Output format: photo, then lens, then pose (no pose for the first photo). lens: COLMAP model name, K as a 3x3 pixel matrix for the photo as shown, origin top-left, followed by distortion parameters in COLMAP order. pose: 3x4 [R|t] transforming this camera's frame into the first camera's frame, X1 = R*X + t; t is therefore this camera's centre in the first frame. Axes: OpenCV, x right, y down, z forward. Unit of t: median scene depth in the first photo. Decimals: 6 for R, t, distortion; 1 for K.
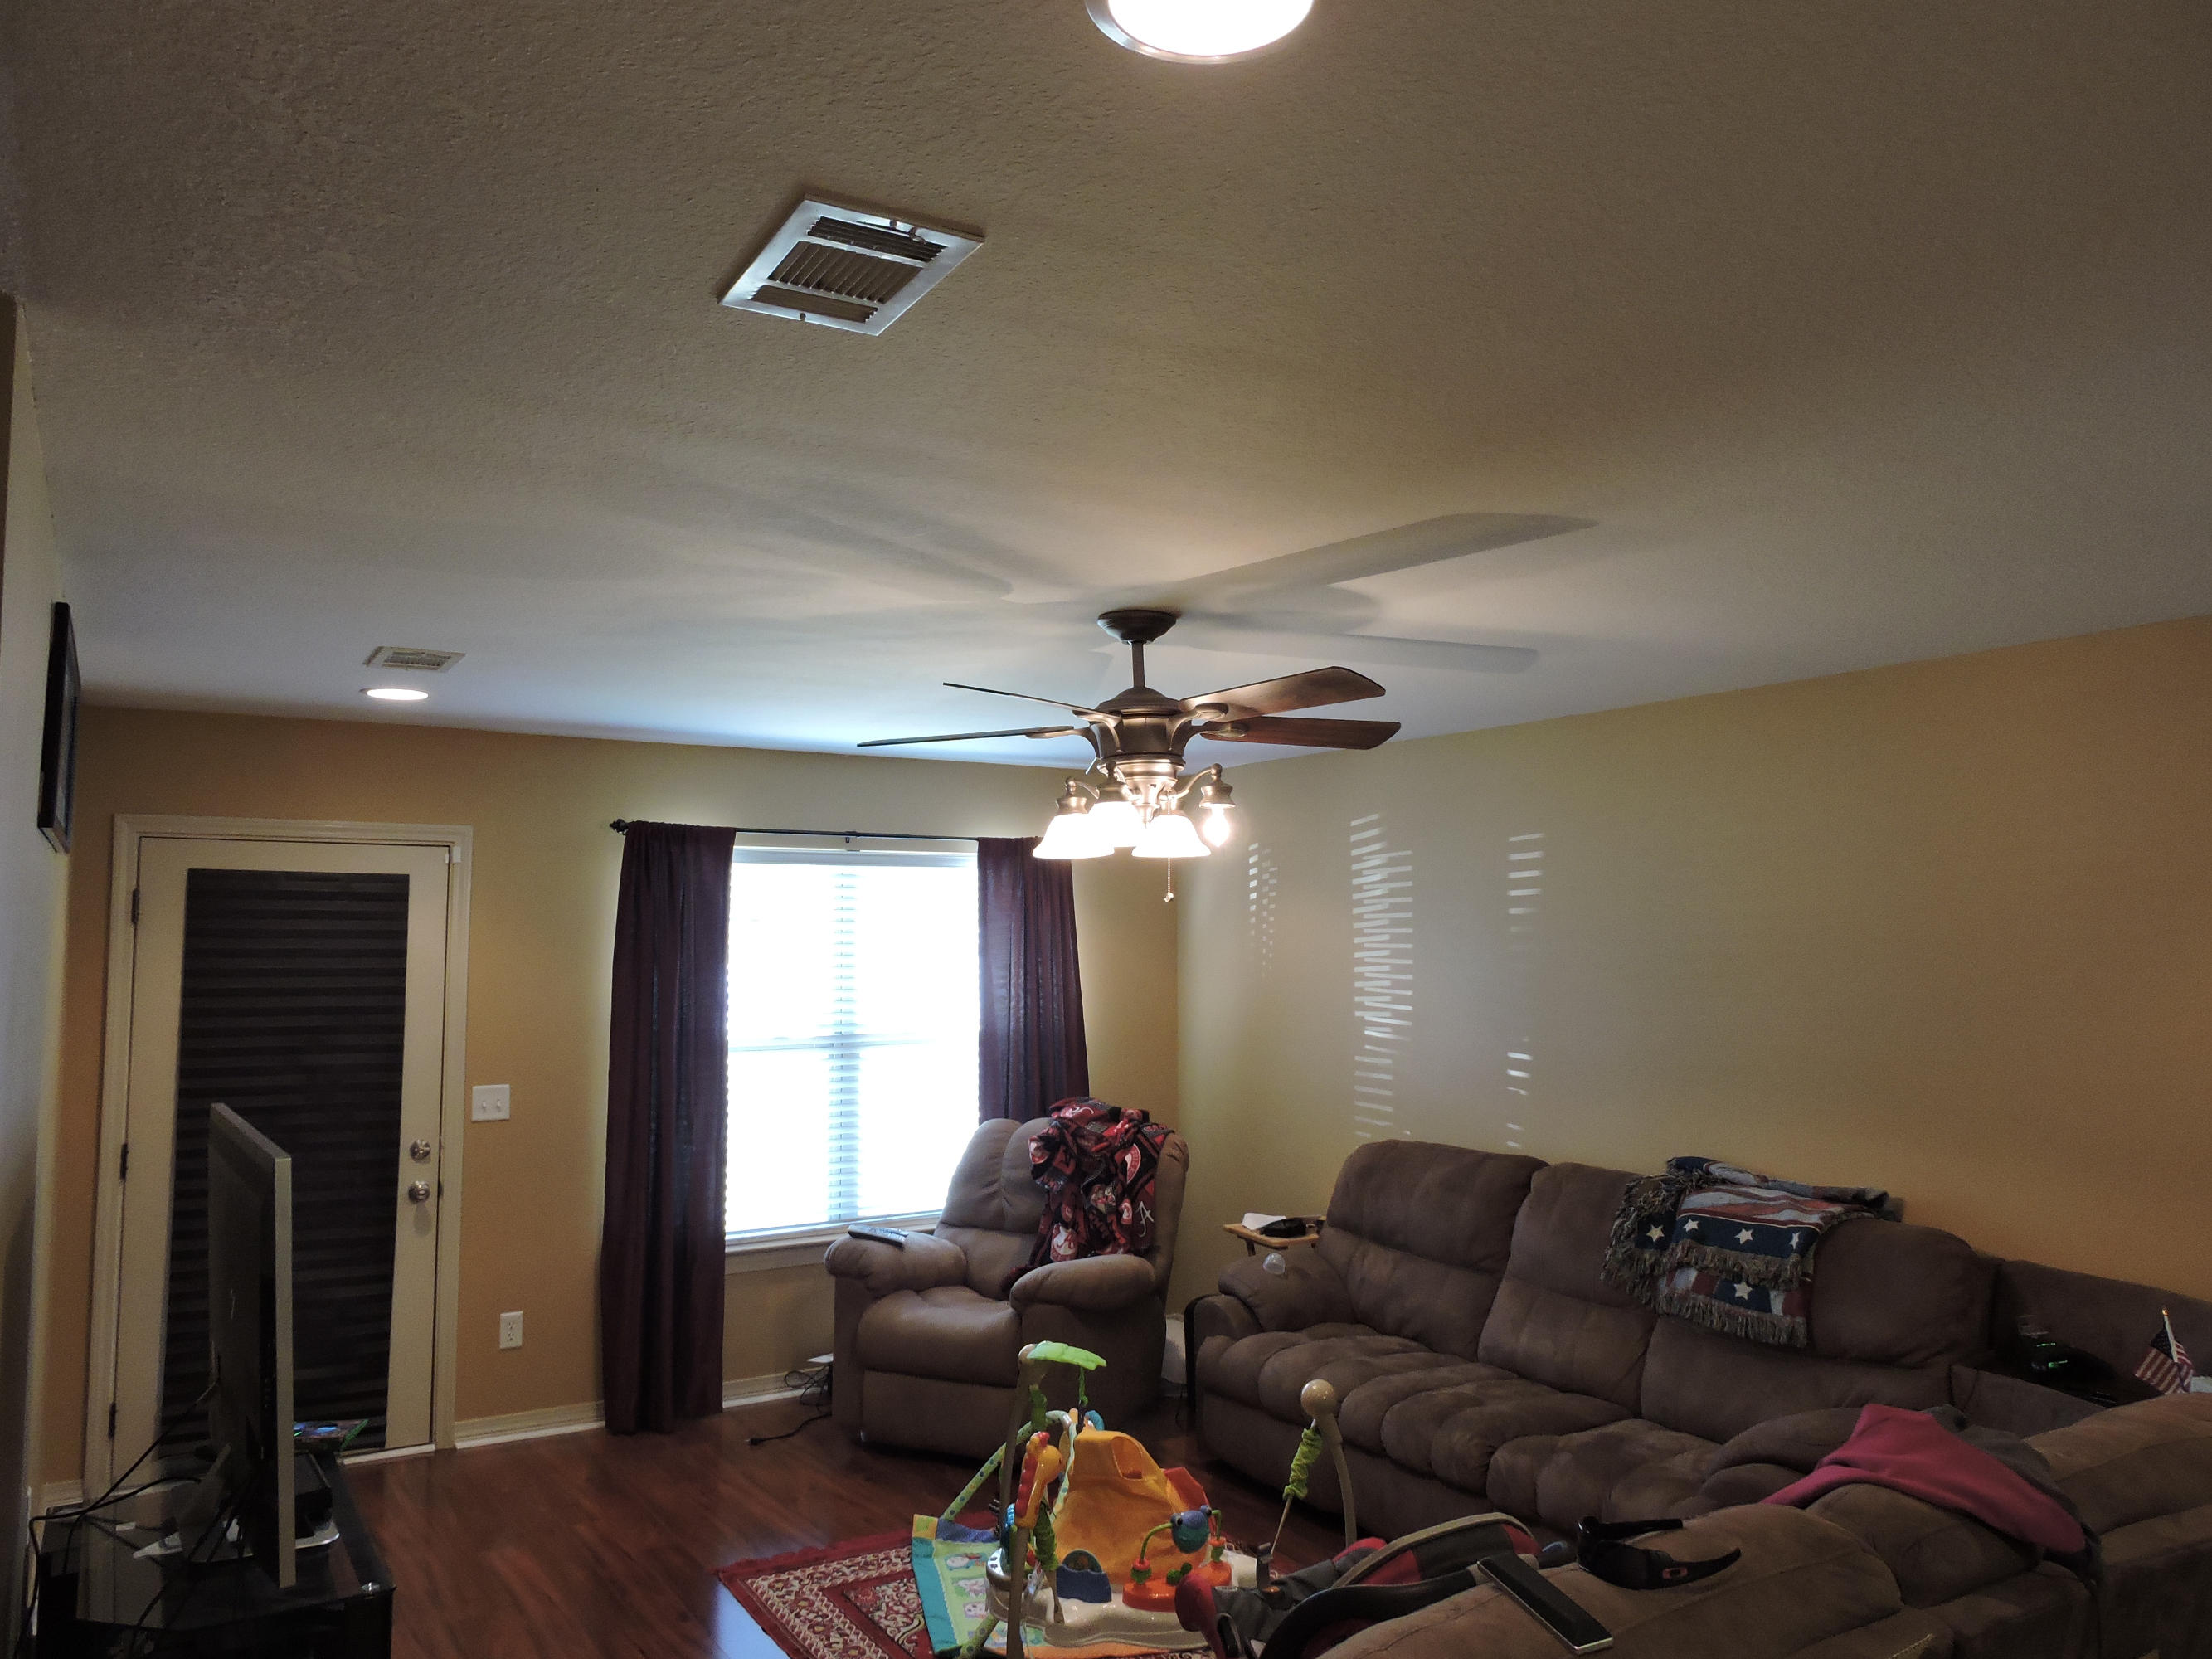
lens RADIAL K [[1536.6, 0, 1059.1], [0, 1536.6, 831.6], [0, 0, 1]] dist [-0.010754, -0.006488]
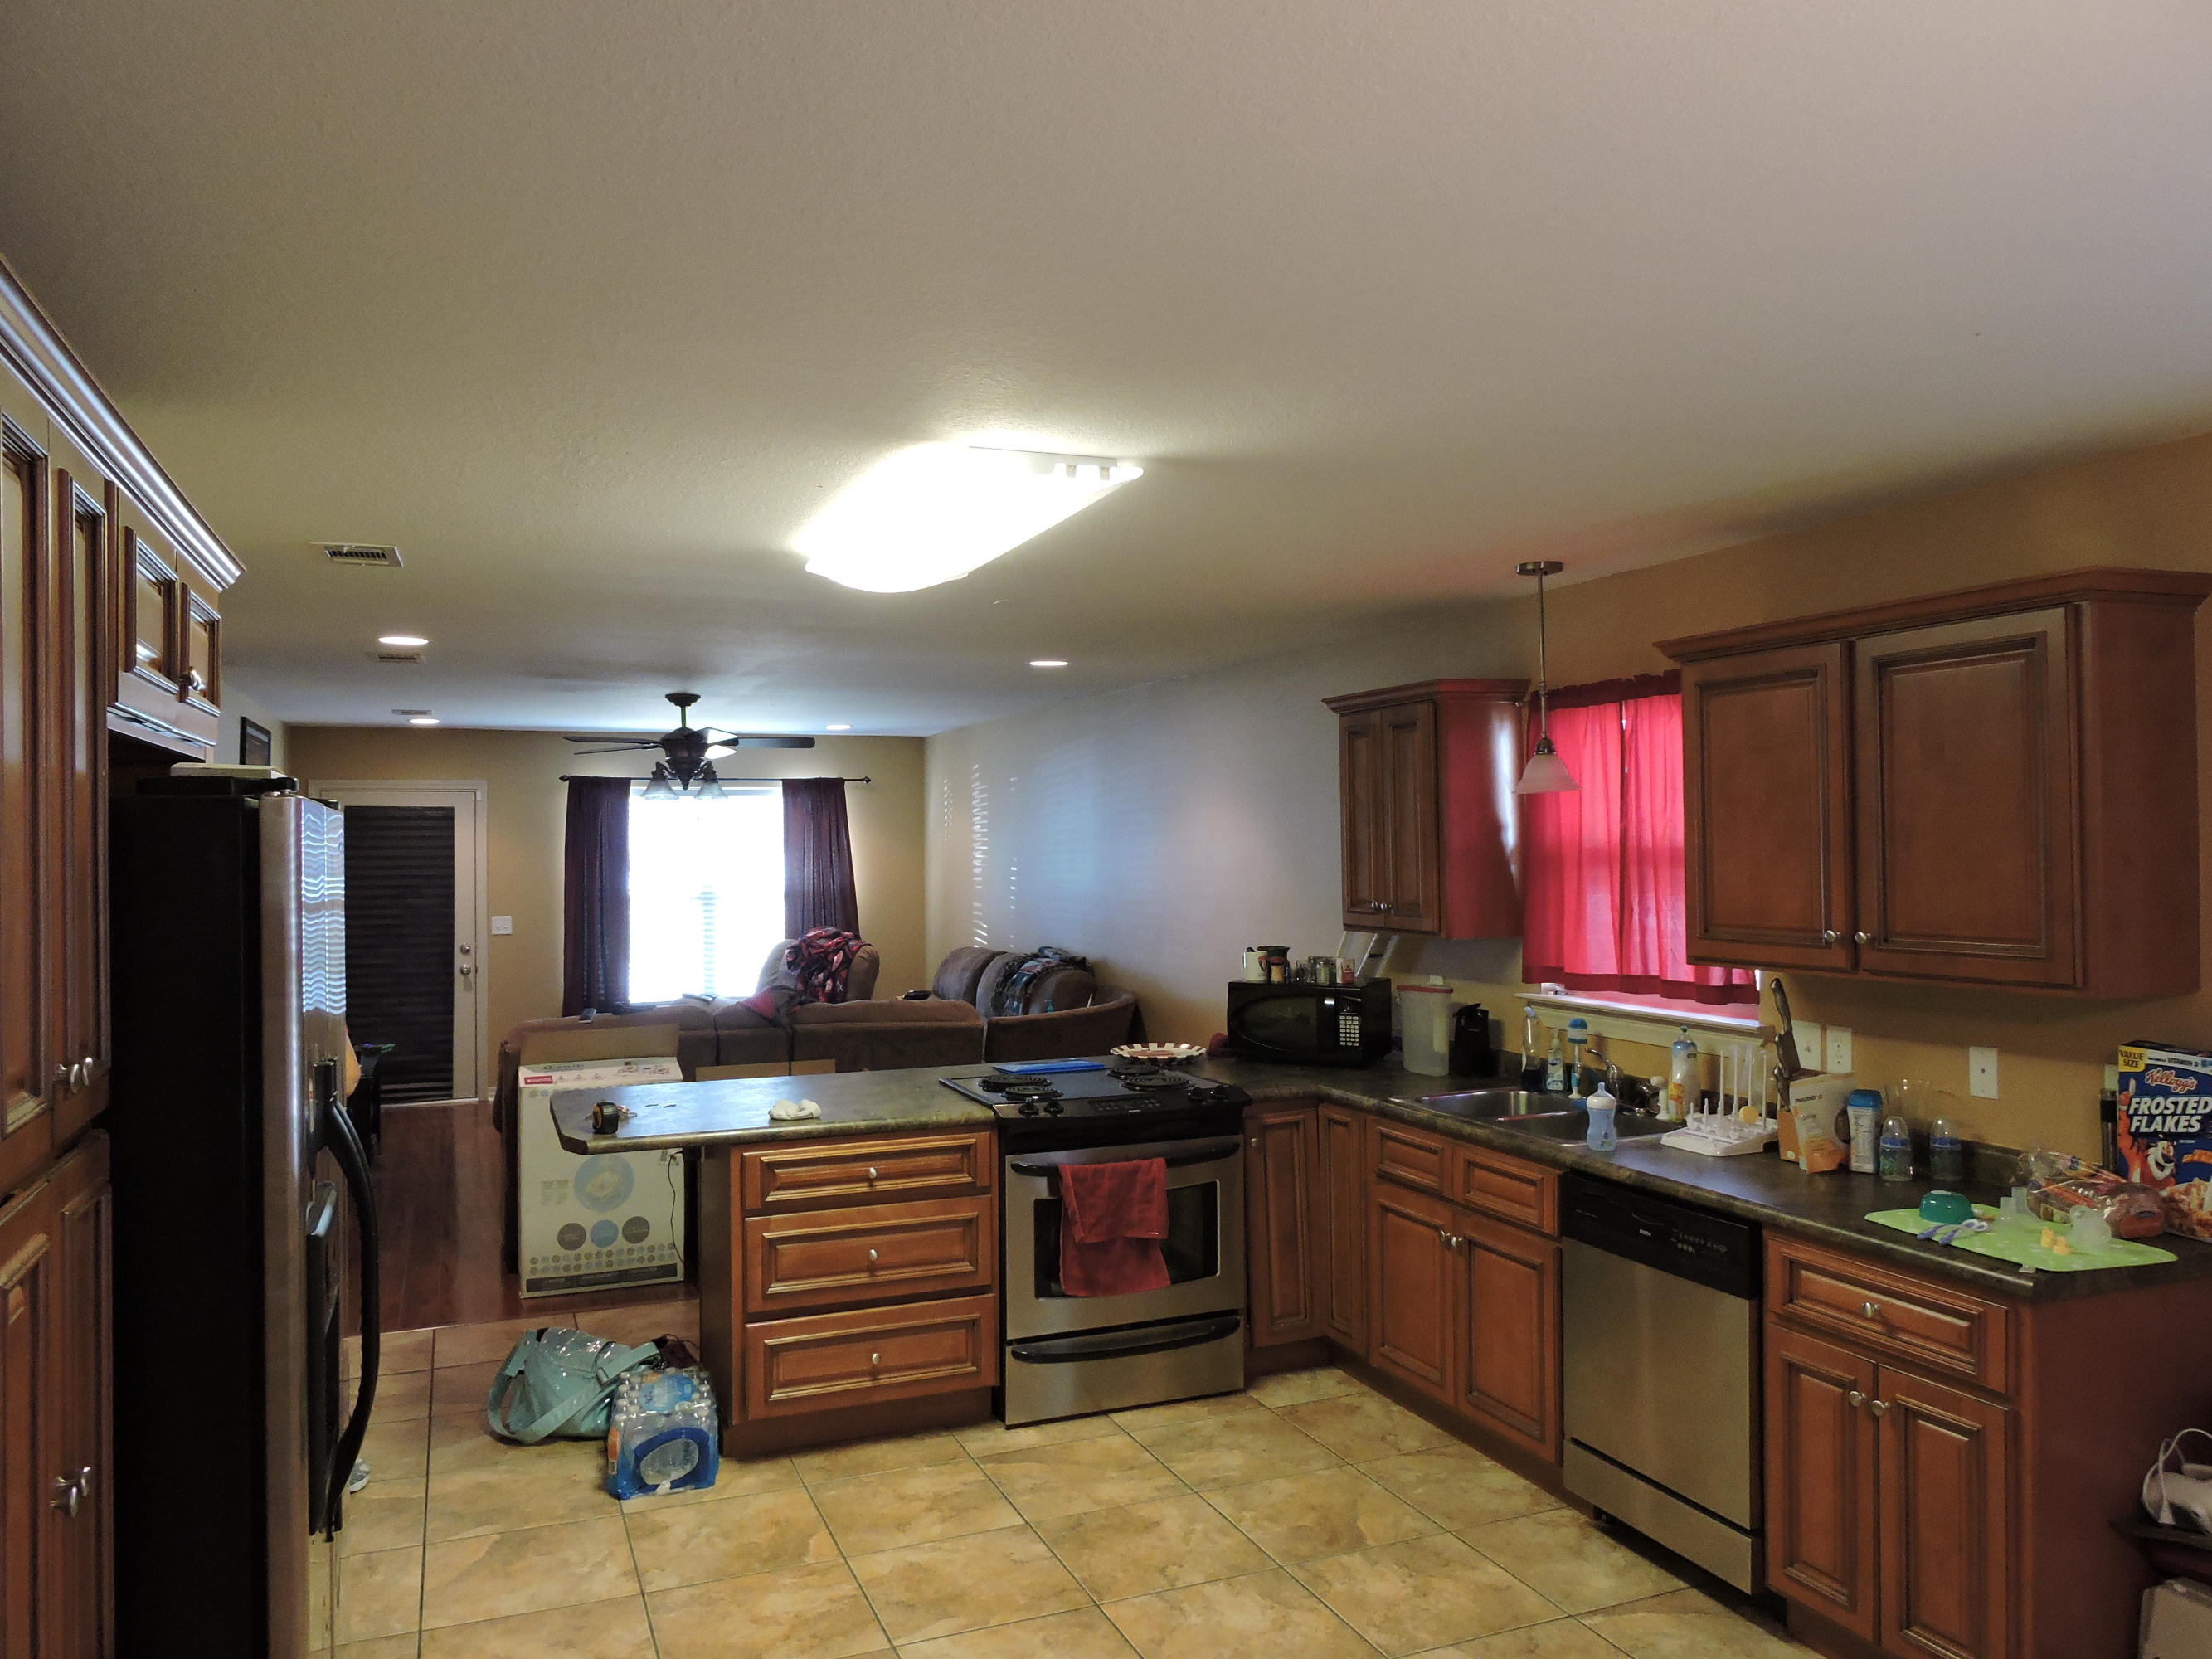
lens RADIAL K [[1536.6, 0, 1059.1], [0, 1536.6, 831.6], [0, 0, 1]] dist [-0.010754, -0.006488]
pose [[0.985571, -0.009783, -0.168981, 0.641804], [0.020704, 0.997800, 0.062983, -0.046115], [0.167993, -0.065573, 0.983605, -0.760150]]
